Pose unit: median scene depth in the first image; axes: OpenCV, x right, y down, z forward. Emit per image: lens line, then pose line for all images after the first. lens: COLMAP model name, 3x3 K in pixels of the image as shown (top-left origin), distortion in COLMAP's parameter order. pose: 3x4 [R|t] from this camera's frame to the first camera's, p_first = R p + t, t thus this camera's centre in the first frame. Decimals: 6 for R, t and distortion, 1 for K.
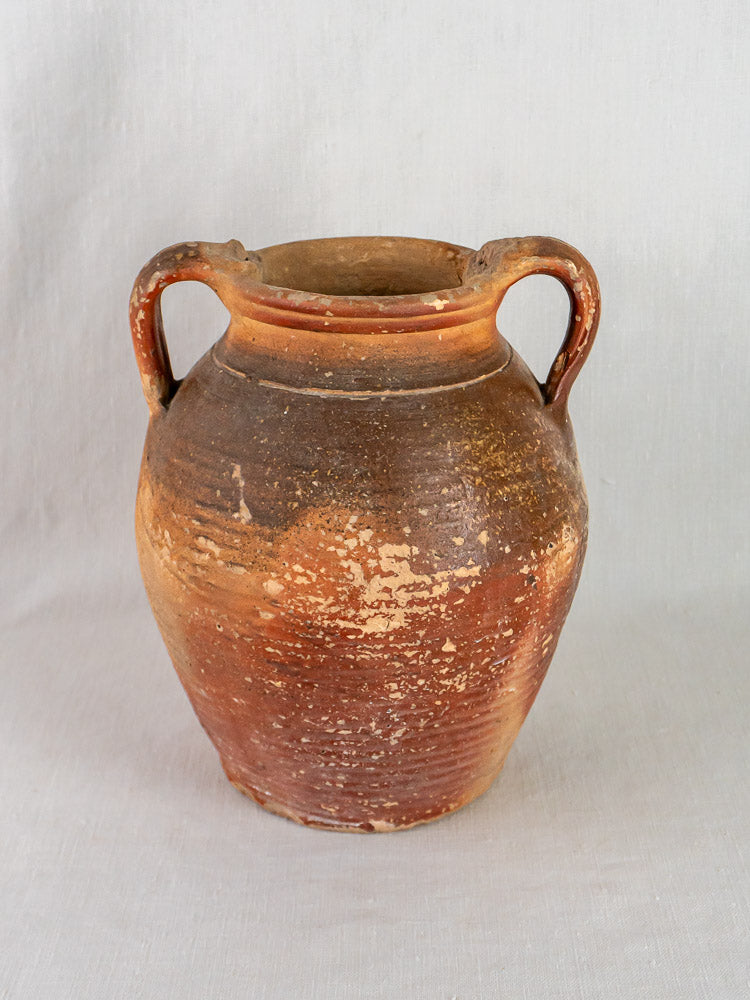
lens RADIAL K [[1587.2, 0, 349.5], [0, 1587.2, 437.1], [0, 0, 1]] dist [0.019784, 0.051945]
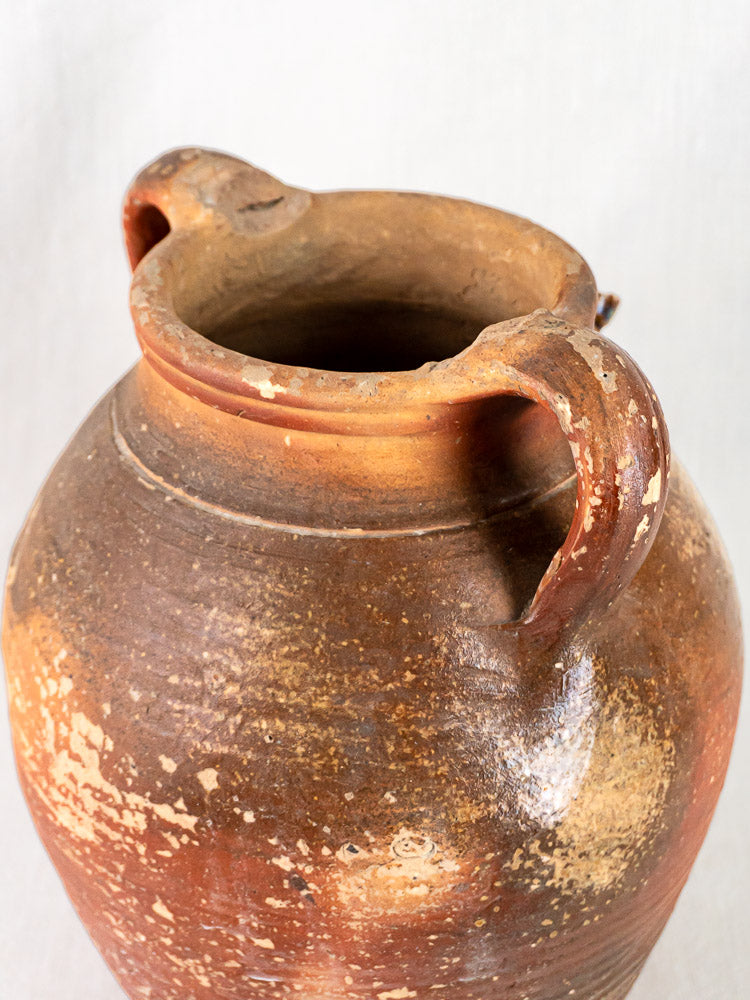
lens RADIAL K [[2292.0, 0, 378.0], [0, 2292.0, 421.3], [0, 0, 1]] dist [0.083121, 0.347666]
pose [[0.609305, 0.375893, -0.698178, 0.671970], [-0.260767, 0.926511, 0.271252, -0.310634], [0.748831, 0.016787, 0.662548, 0.468702]]
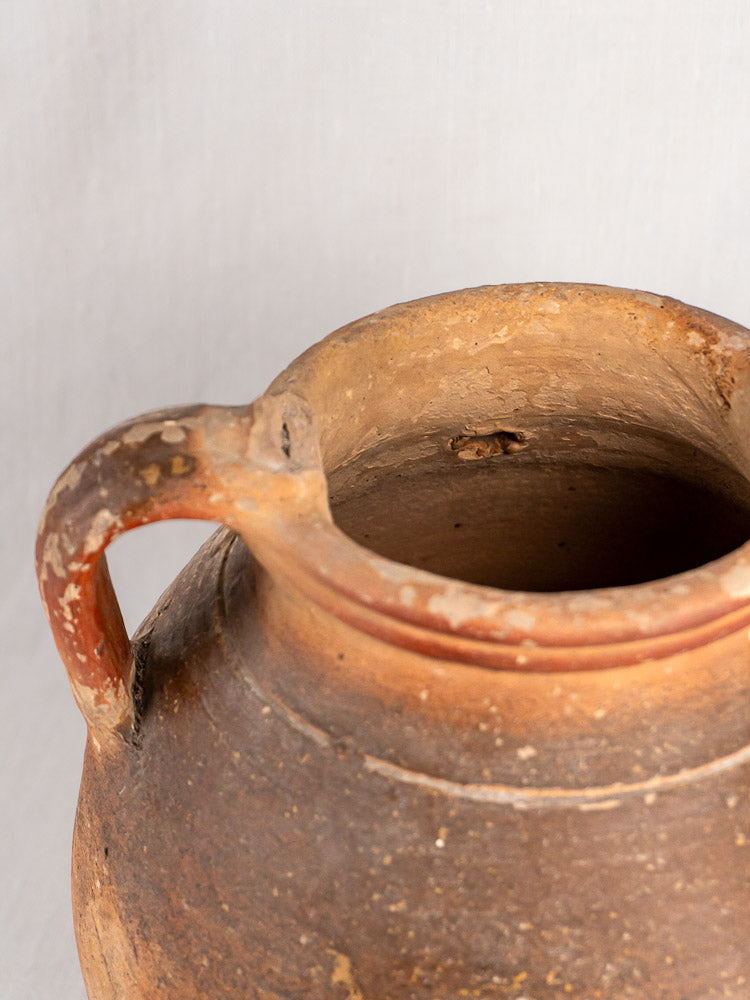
lens RADIAL K [[2292.0, 0, 378.0], [0, 2292.0, 421.3], [0, 0, 1]] dist [0.083121, 0.347666]
pose [[0.989262, -0.094747, 0.111281, -0.119857], [0.062974, 0.963428, 0.260463, -0.306137], [-0.131889, -0.250659, 0.959049, 0.393185]]
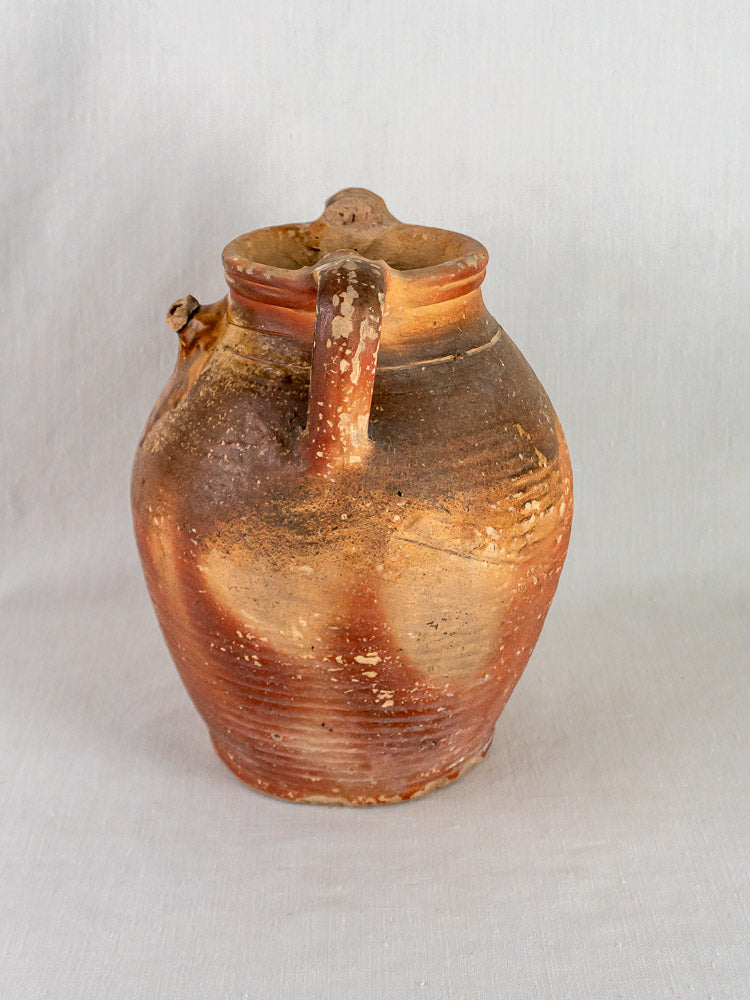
lens RADIAL K [[1632.1, 0, 350.9], [0, 1632.1, 464.0], [0, 0, 1]] dist [-0.008452, -0.130584]
pose [[0.042316, -0.340404, 0.939327, -1.091972], [0.349689, 0.885748, 0.305234, -0.325181], [-0.935910, 0.315556, 0.156517, 0.940849]]
